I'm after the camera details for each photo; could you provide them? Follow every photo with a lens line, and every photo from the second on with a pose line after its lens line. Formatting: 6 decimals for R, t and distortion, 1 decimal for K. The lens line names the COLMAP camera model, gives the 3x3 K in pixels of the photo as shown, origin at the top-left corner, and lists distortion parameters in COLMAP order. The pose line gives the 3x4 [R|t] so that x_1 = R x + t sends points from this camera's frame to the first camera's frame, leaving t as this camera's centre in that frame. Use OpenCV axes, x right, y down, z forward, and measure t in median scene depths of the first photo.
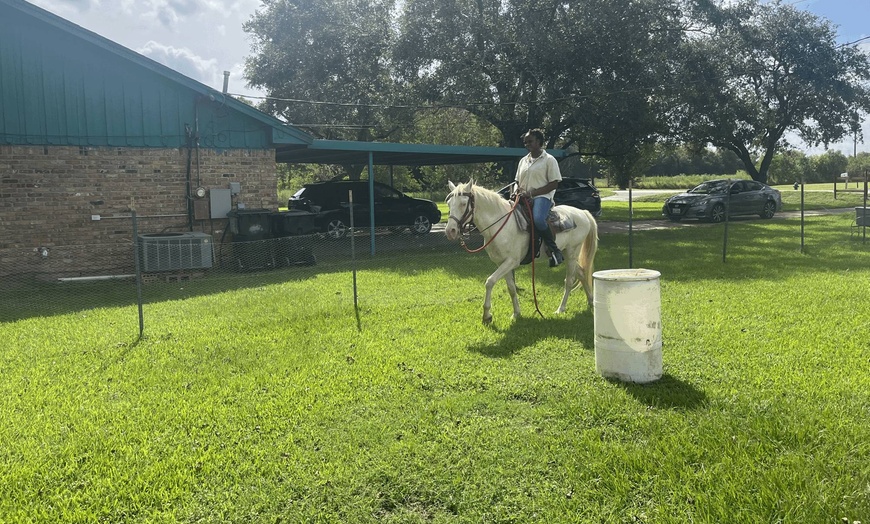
lens RADIAL K [[679.4, 0, 435.0], [0, 679.4, 262.0], [0, 0, 1]] dist [0.064803, -0.097662]
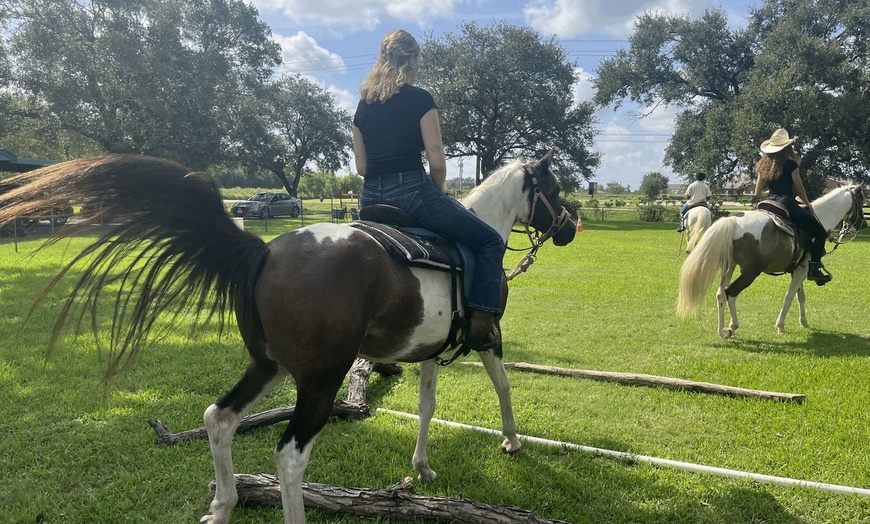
lens RADIAL K [[679.4, 0, 435.0], [0, 679.4, 262.0], [0, 0, 1]] dist [0.064803, -0.097662]
pose [[0.807923, -0.030972, 0.588474, -0.150576], [0.040296, 0.999184, -0.002735, 0.045139], [-0.587909, 0.025923, 0.808512, -0.373730]]
